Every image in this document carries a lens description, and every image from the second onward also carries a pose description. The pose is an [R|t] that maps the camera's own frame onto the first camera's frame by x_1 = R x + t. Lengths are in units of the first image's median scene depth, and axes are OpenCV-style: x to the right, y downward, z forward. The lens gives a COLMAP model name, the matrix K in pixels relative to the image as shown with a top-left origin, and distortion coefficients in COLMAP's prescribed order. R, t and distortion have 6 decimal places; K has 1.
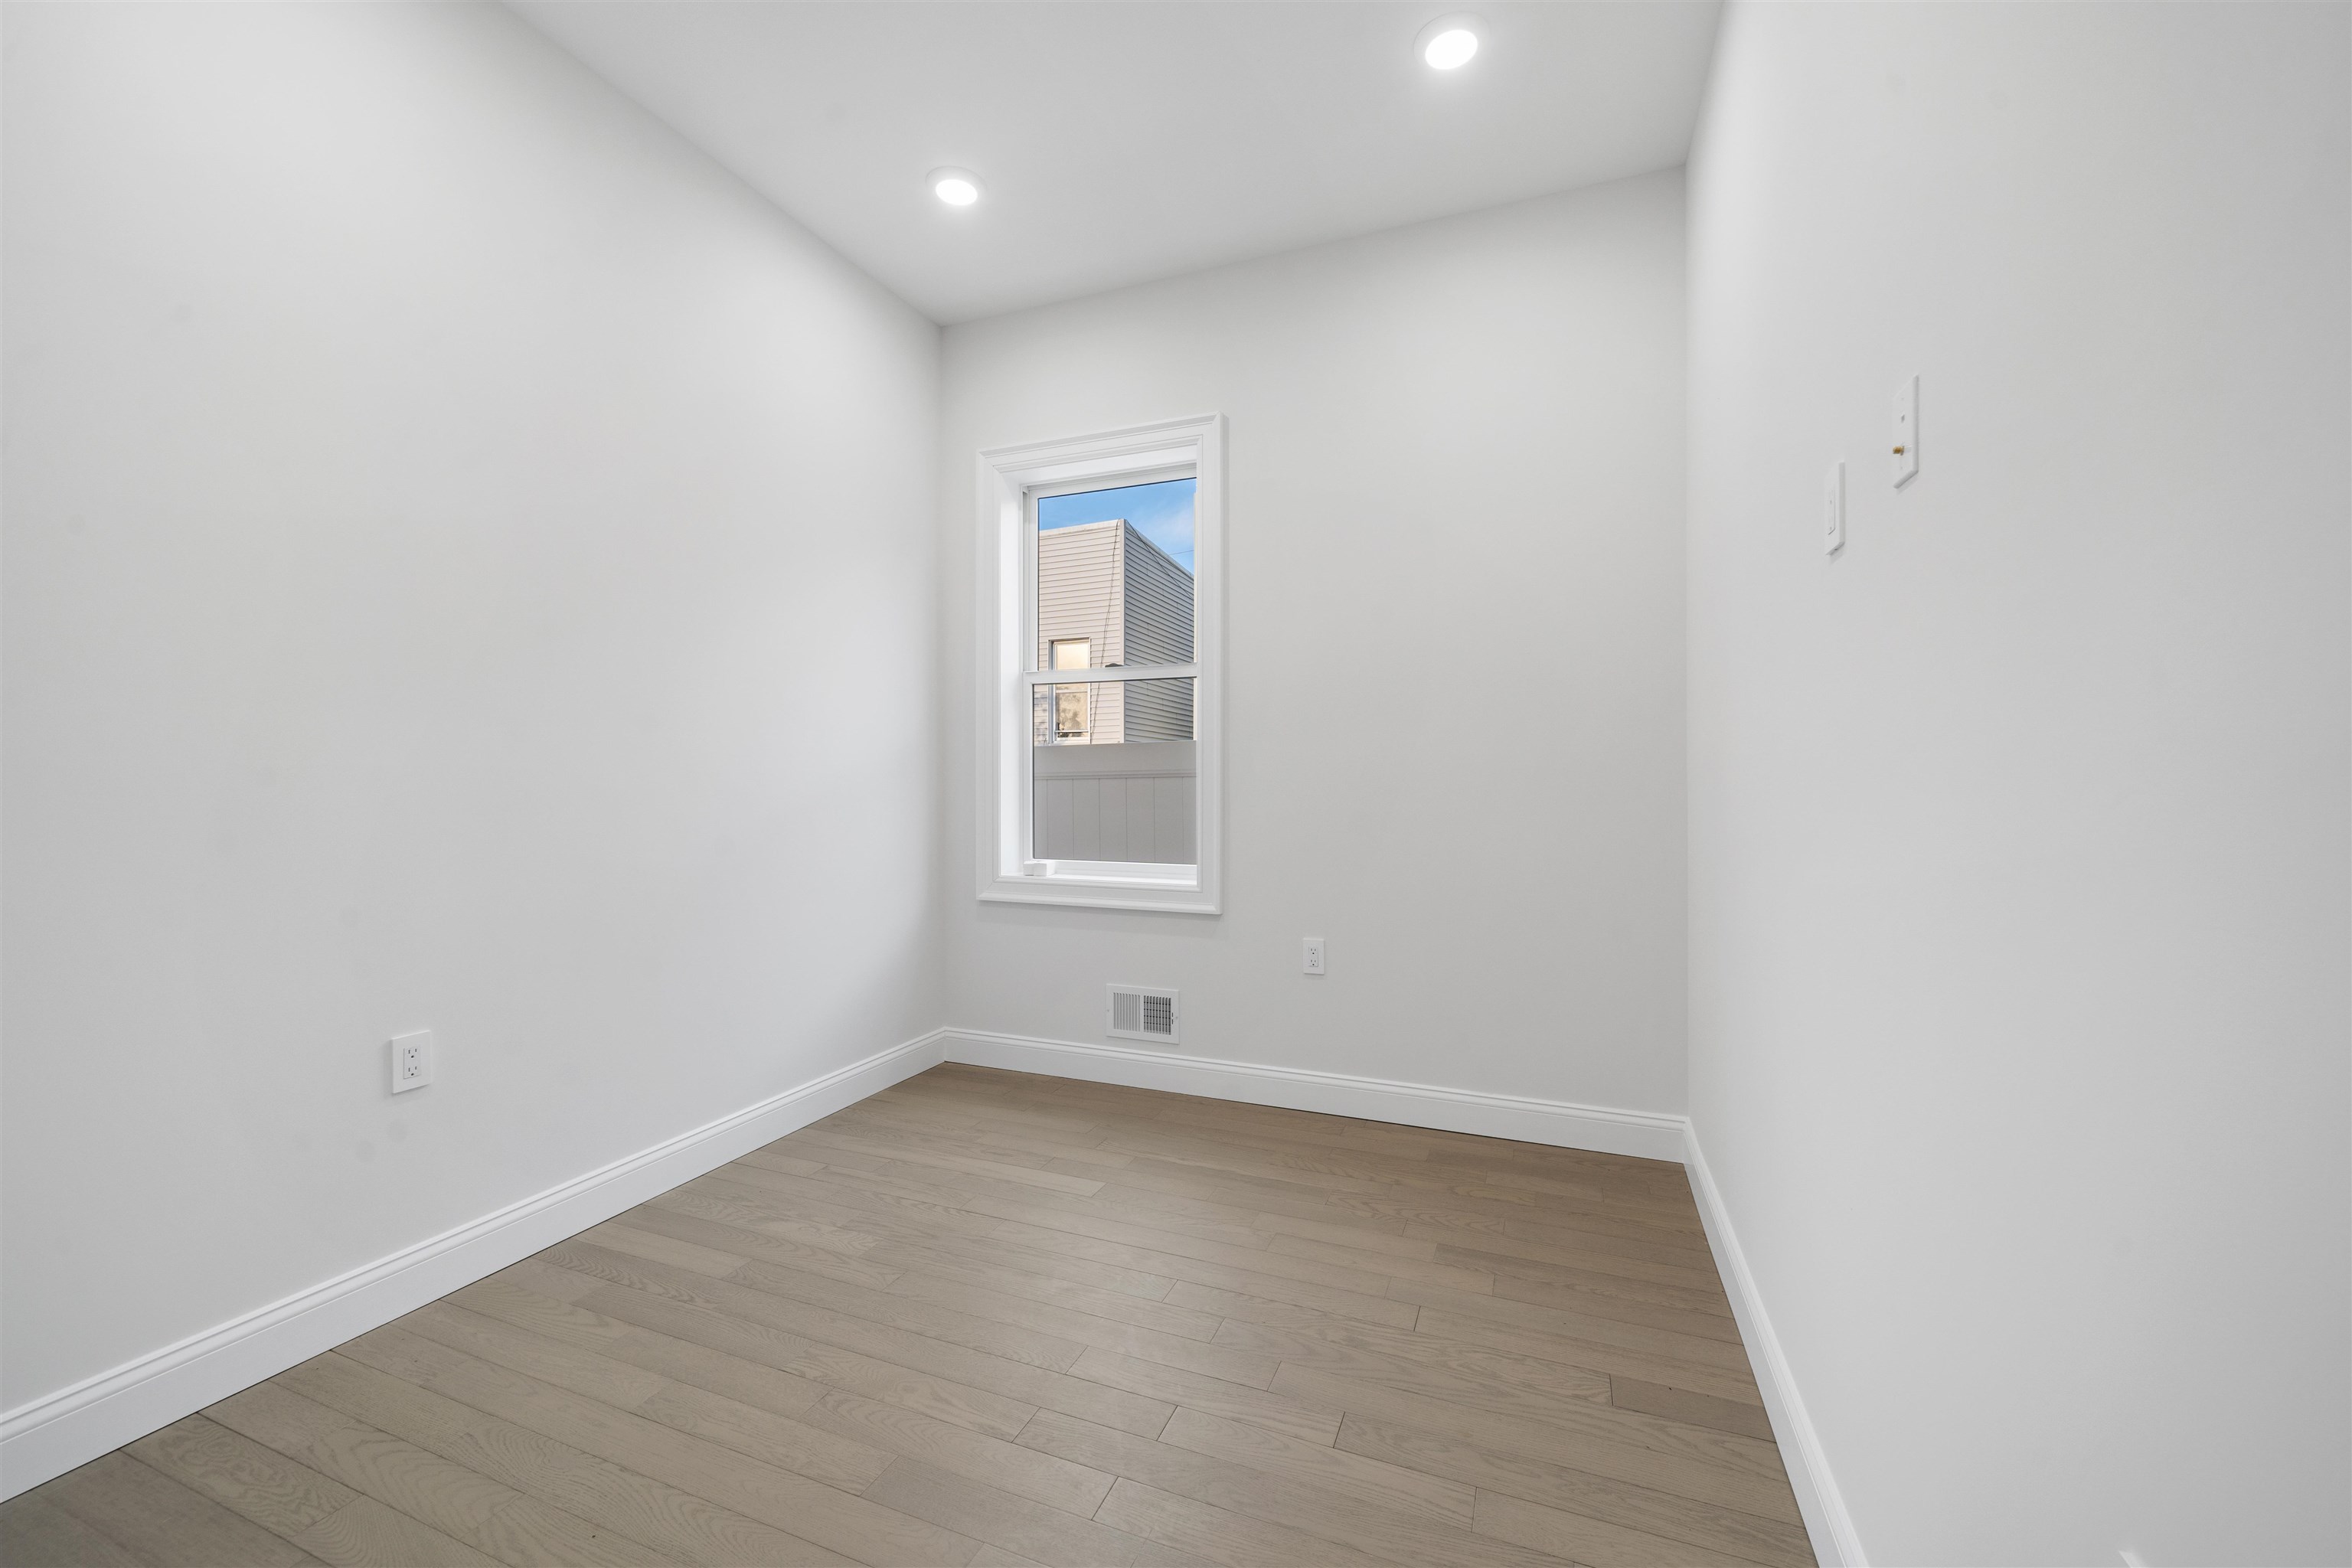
lens RADIAL K [[915.5, 0, 1171.9], [0, 915.5, 833.8], [0, 0, 1]] dist [-0.002159, 0.000108]
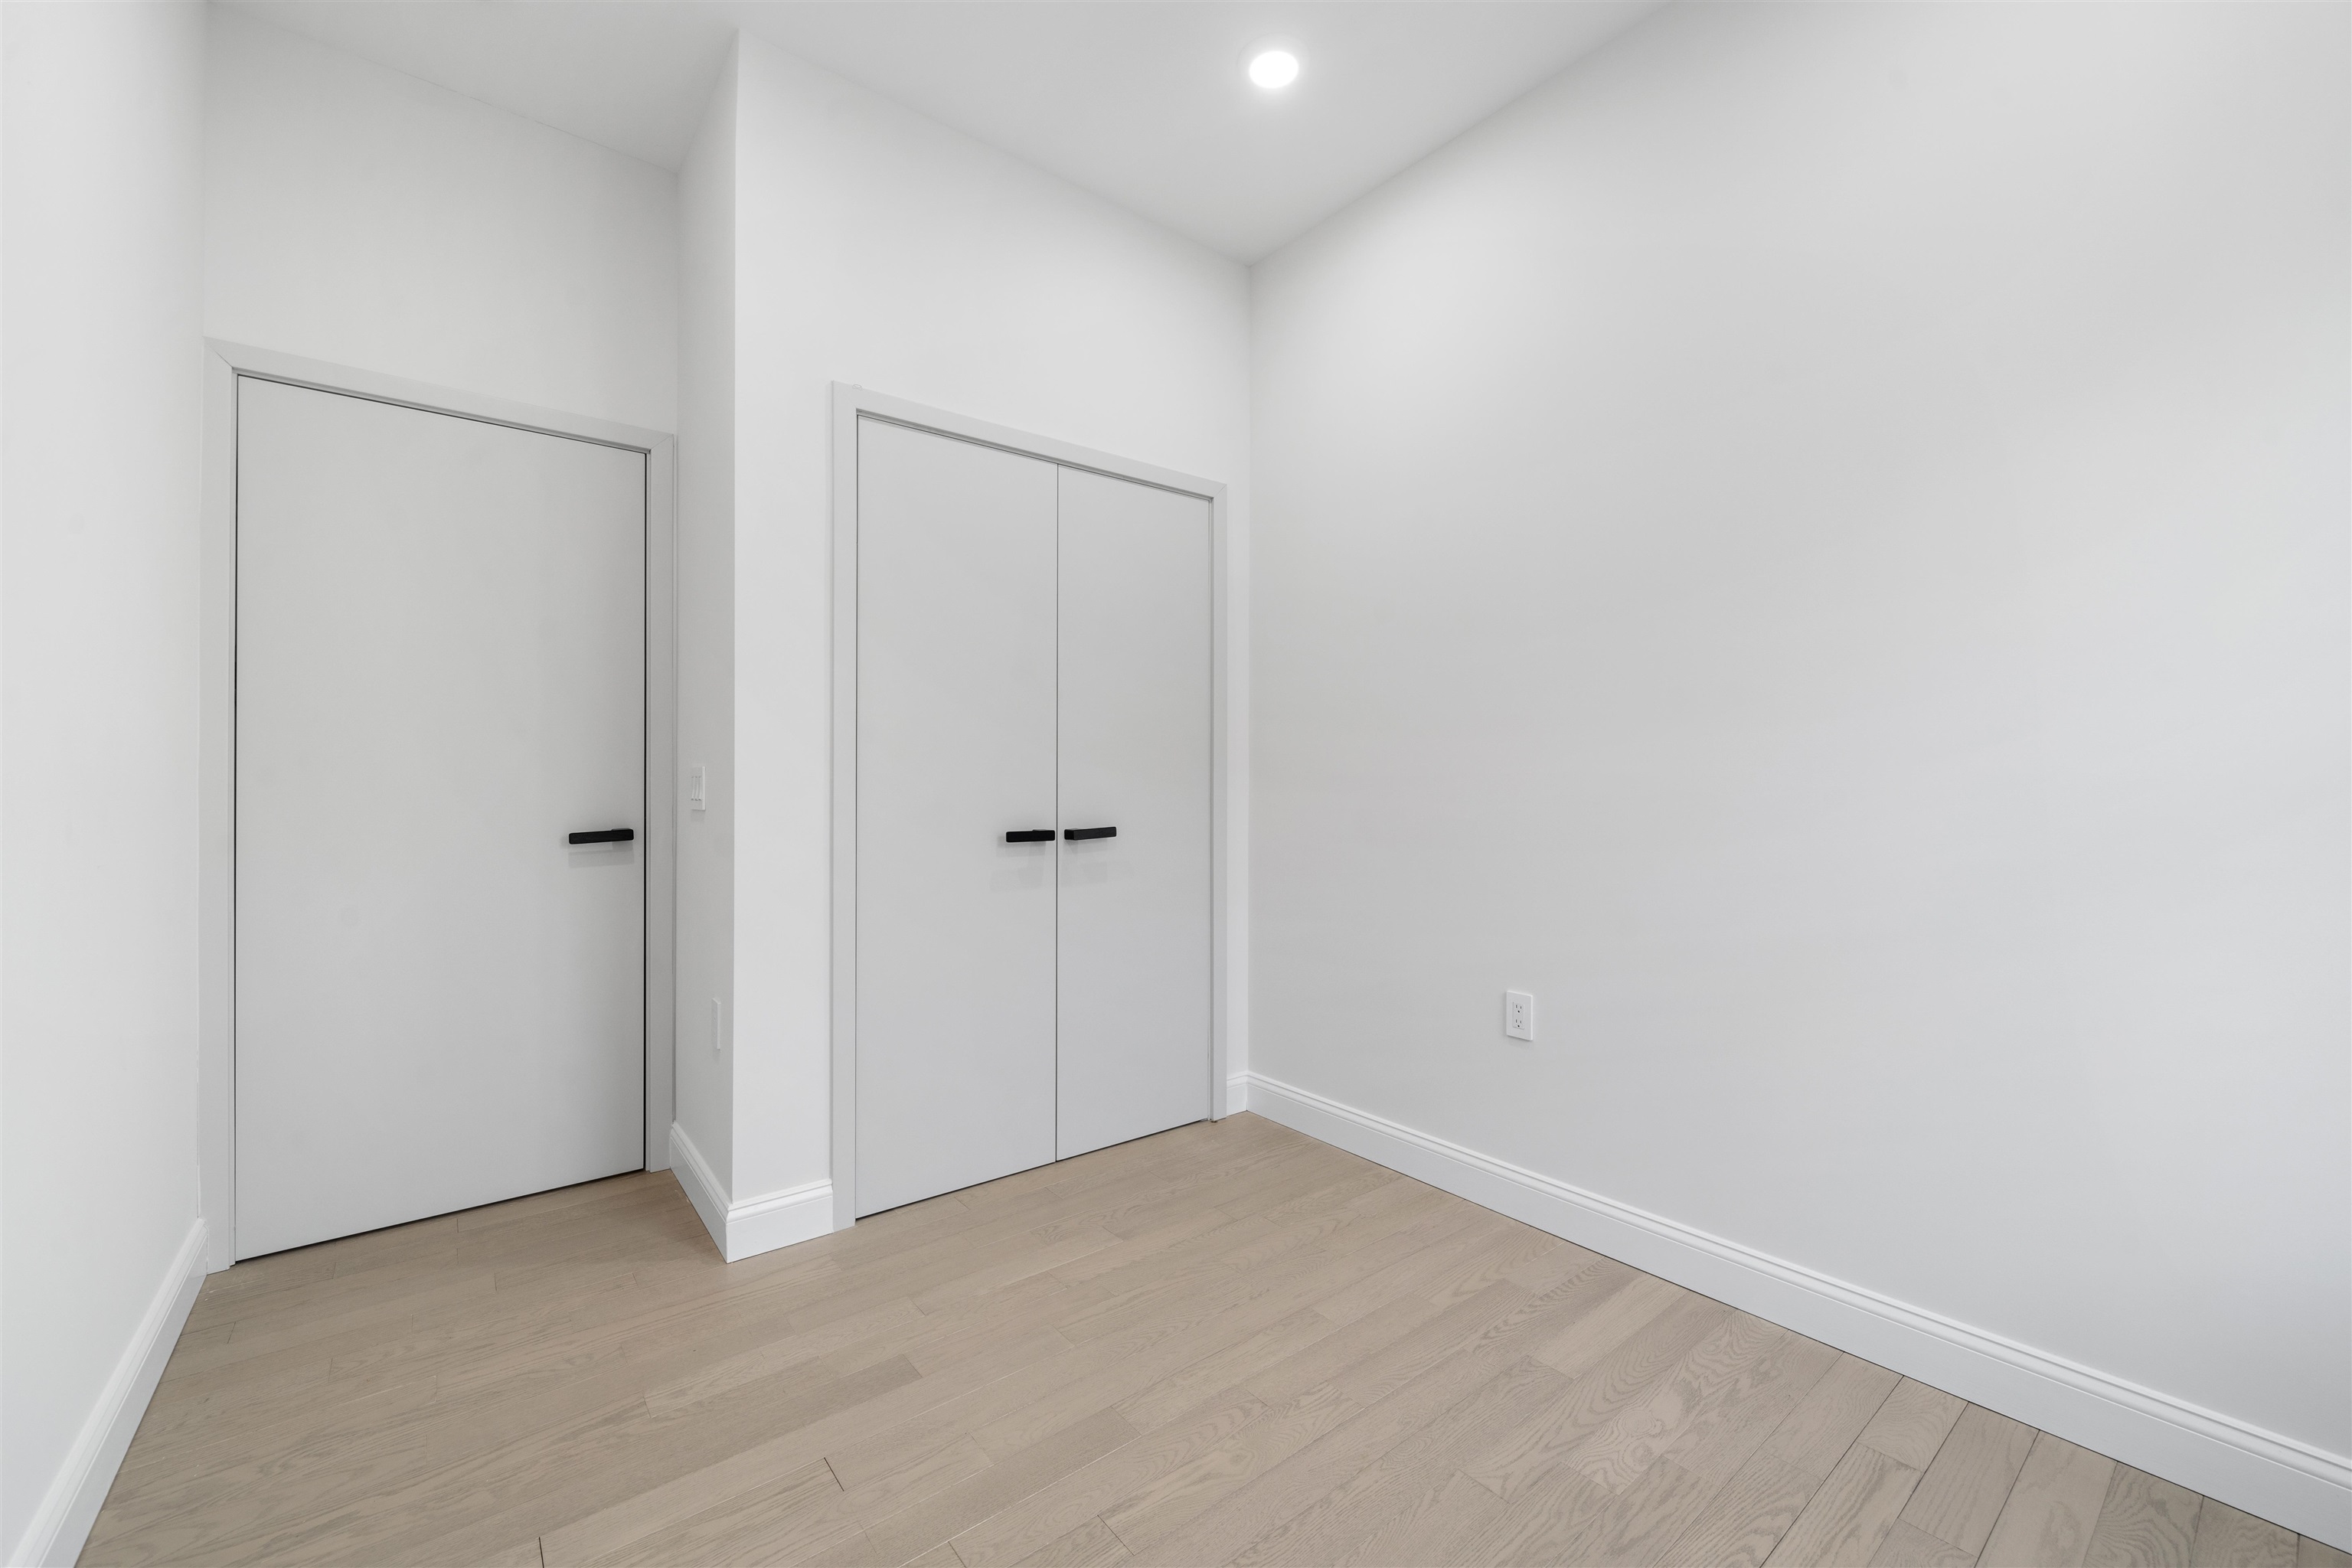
lens RADIAL K [[915.5, 0, 1182.9], [0, 915.5, 781.8], [0, 0, 1]] dist [-0.002159, 0.000108]
pose [[-0.485076, -0.000878, -0.874471, 0.472333], [-0.045836, 0.998650, 0.024423, -0.077490], [0.873270, 0.051929, -0.484462, 1.191089]]
